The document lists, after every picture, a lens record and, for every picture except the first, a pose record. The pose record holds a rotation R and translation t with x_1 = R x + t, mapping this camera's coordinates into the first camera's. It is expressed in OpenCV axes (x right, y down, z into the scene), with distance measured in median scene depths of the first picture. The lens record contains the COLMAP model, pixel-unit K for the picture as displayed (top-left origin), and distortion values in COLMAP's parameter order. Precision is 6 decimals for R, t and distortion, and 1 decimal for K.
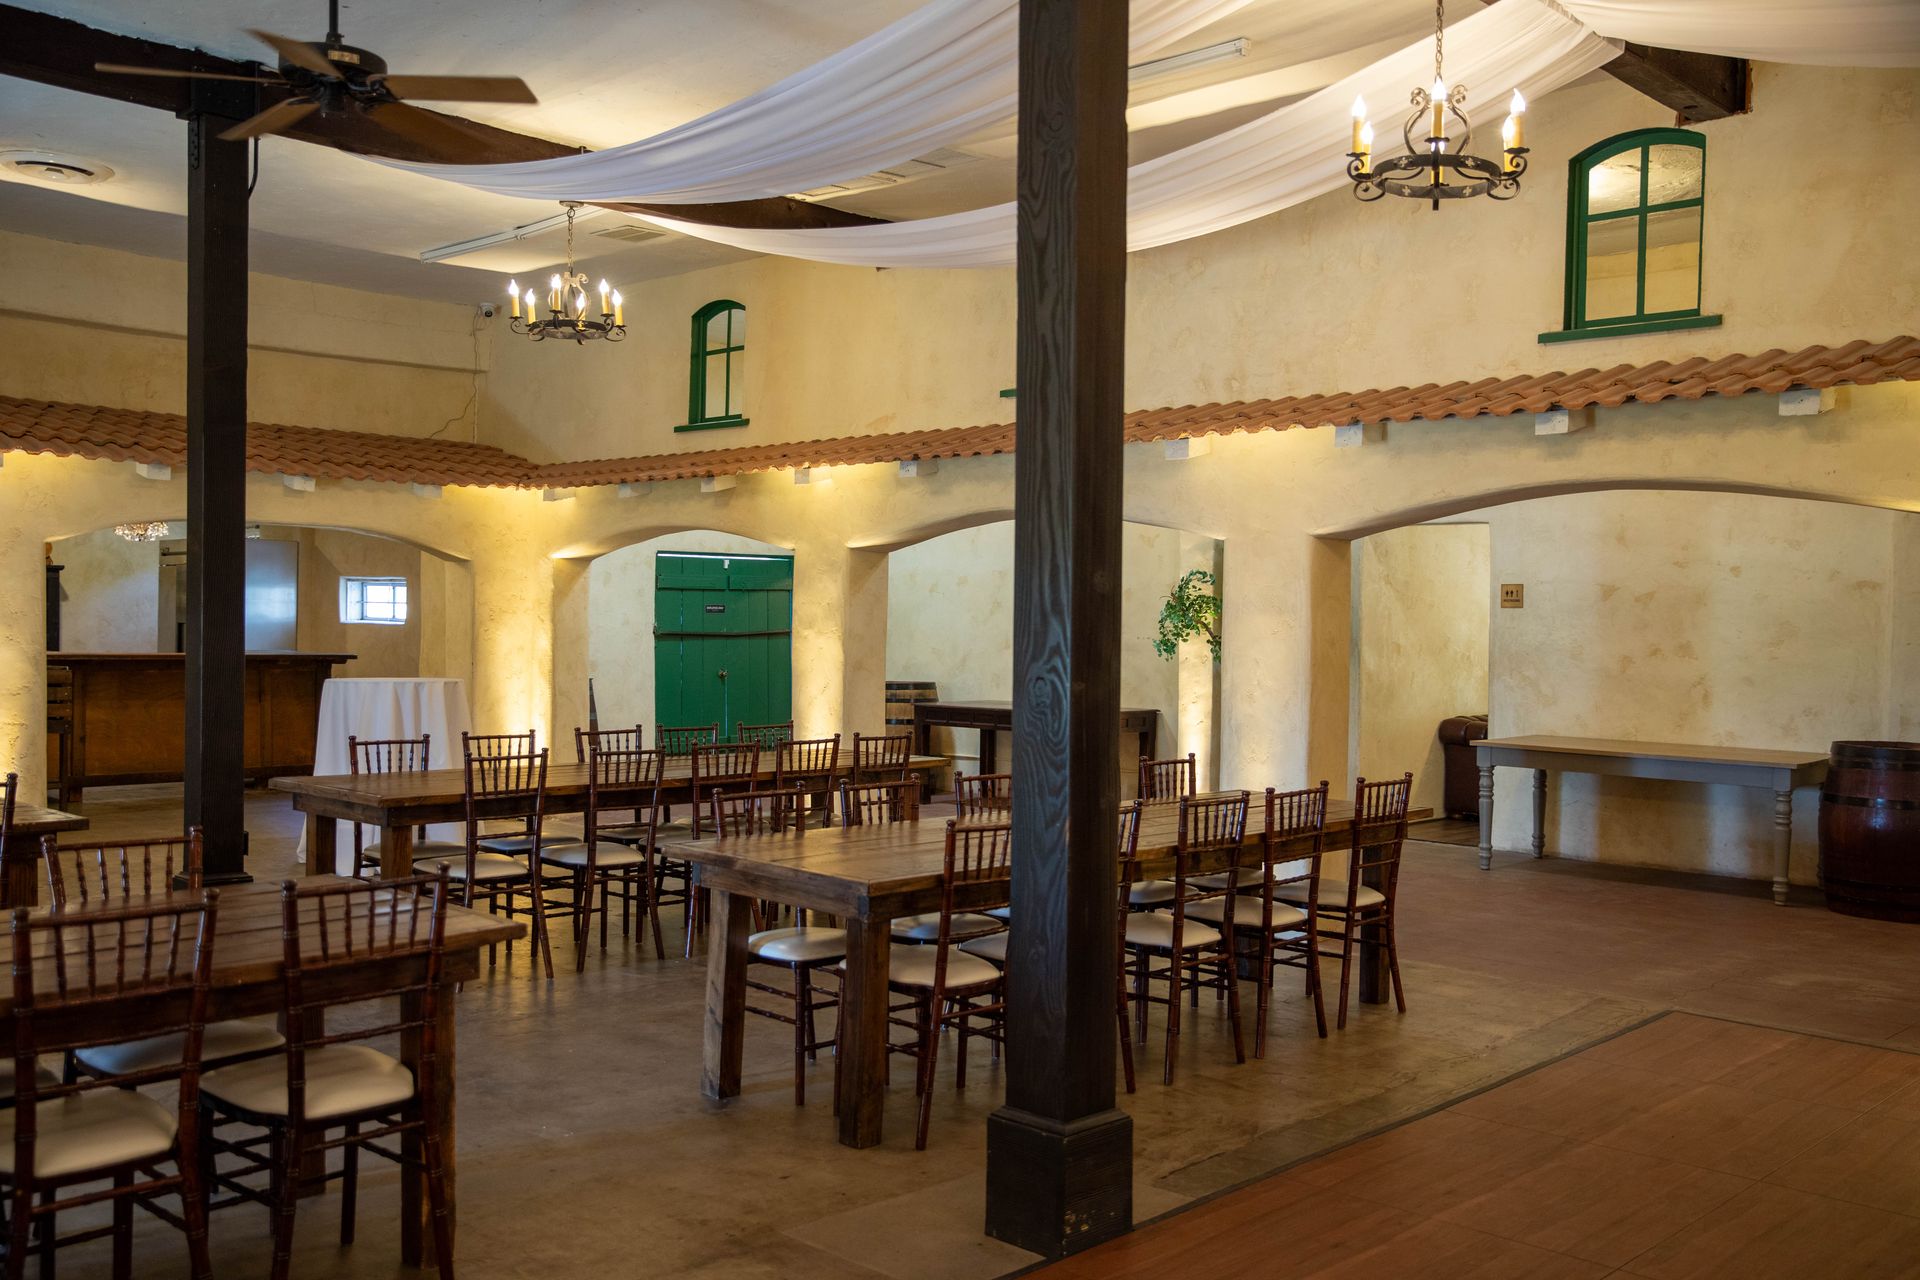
lens RADIAL K [[1680.3, 0, 981.1], [0, 1680.3, 653.5], [0, 0, 1]] dist [-0.012859, 0.046056]
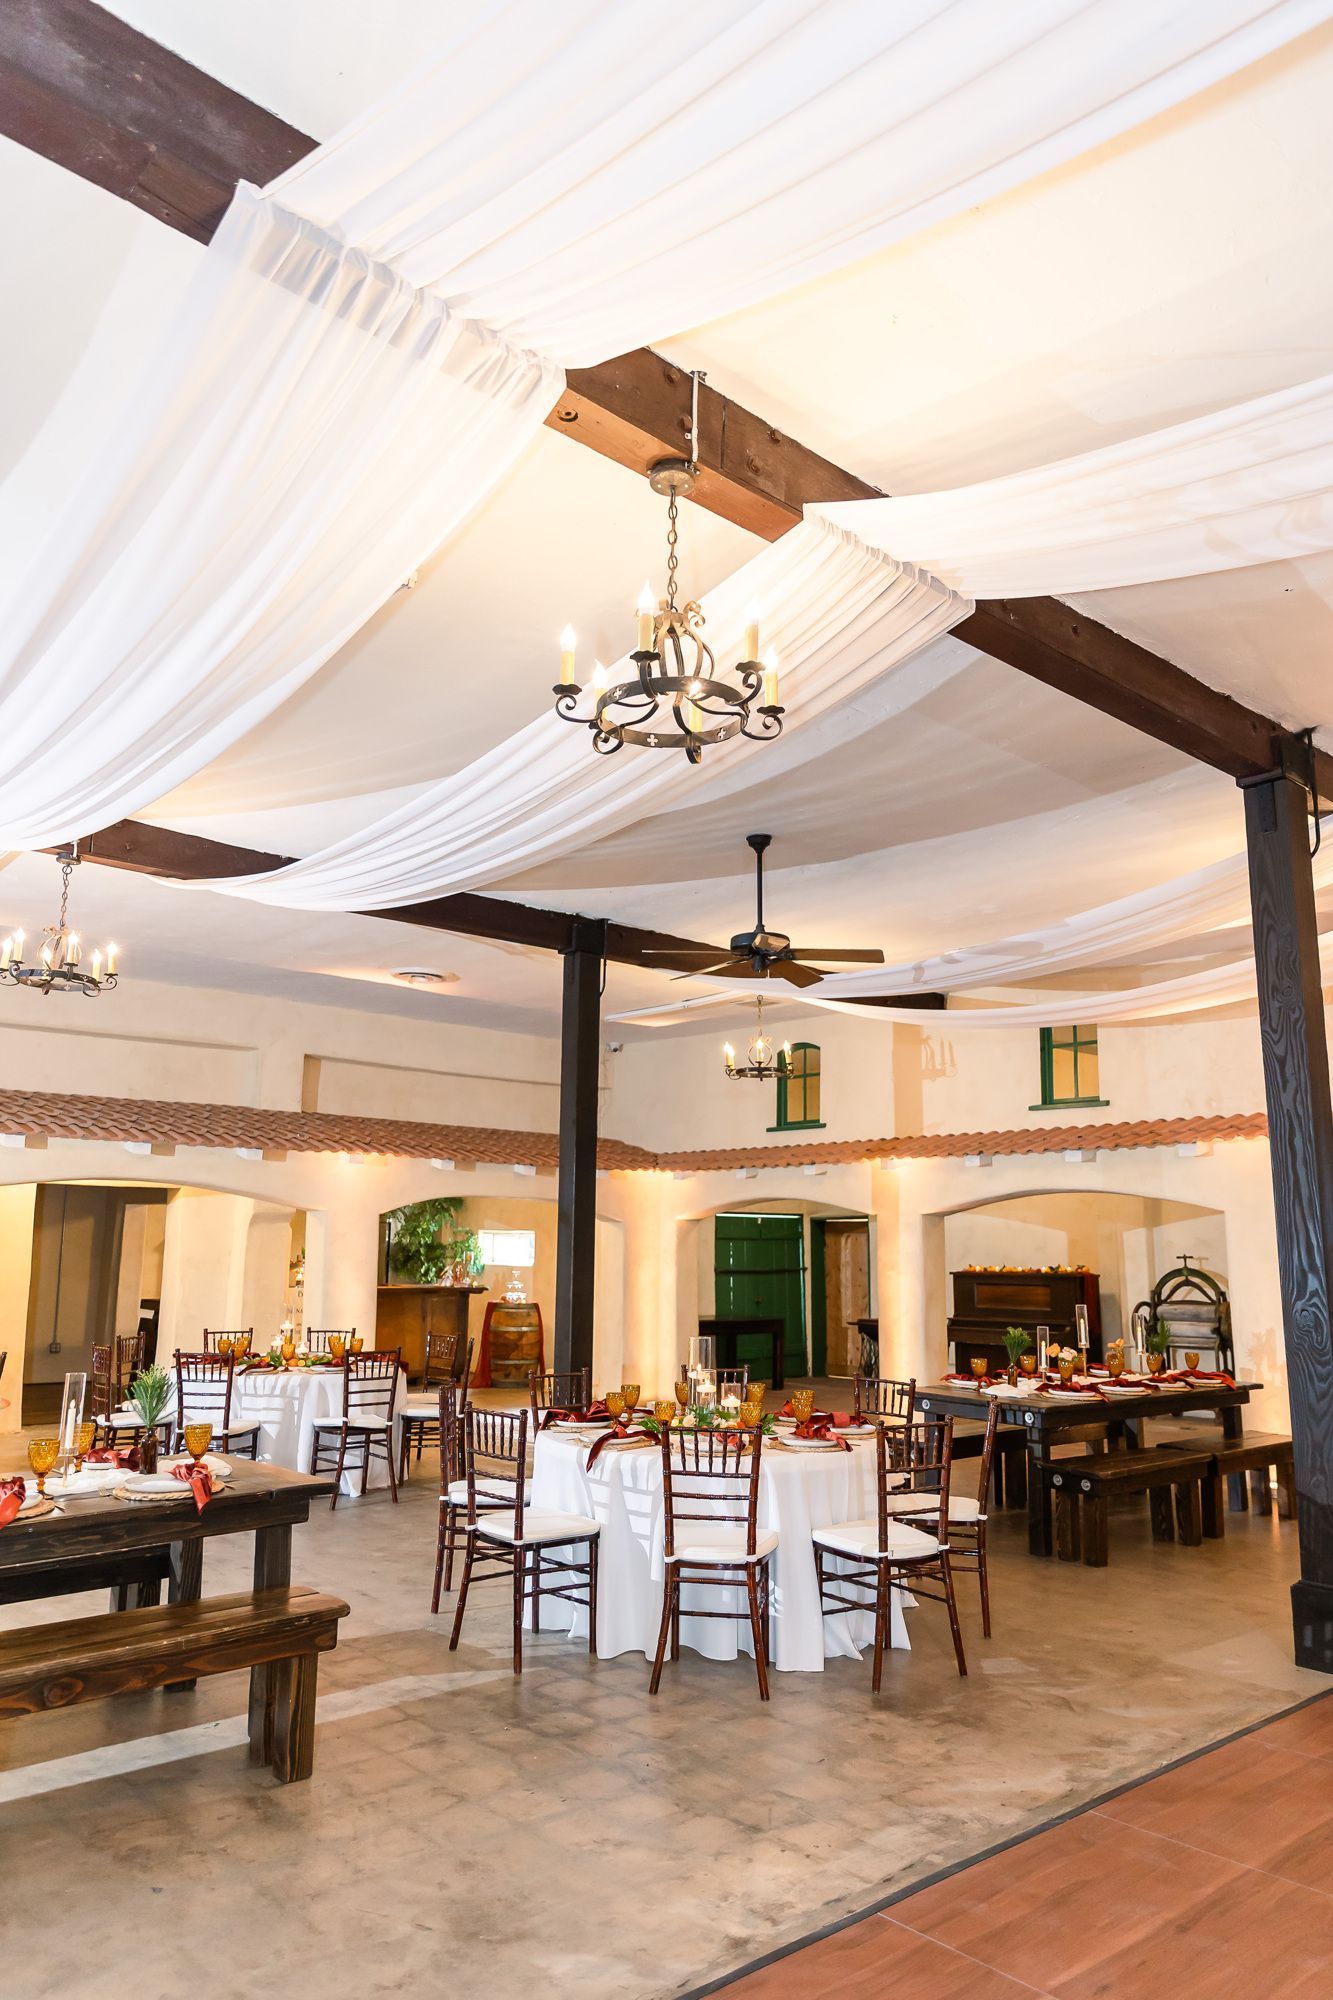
lens RADIAL K [[1327.1, 0, 627.0], [0, 1327.1, 983.2], [0, 0, 1]] dist [-0.069992, 0.026865]
pose [[0.994537, -0.018737, -0.102689, -0.211456], [-0.004206, 0.975766, -0.218775, -0.007346], [0.104299, 0.218011, 0.970357, -0.175878]]
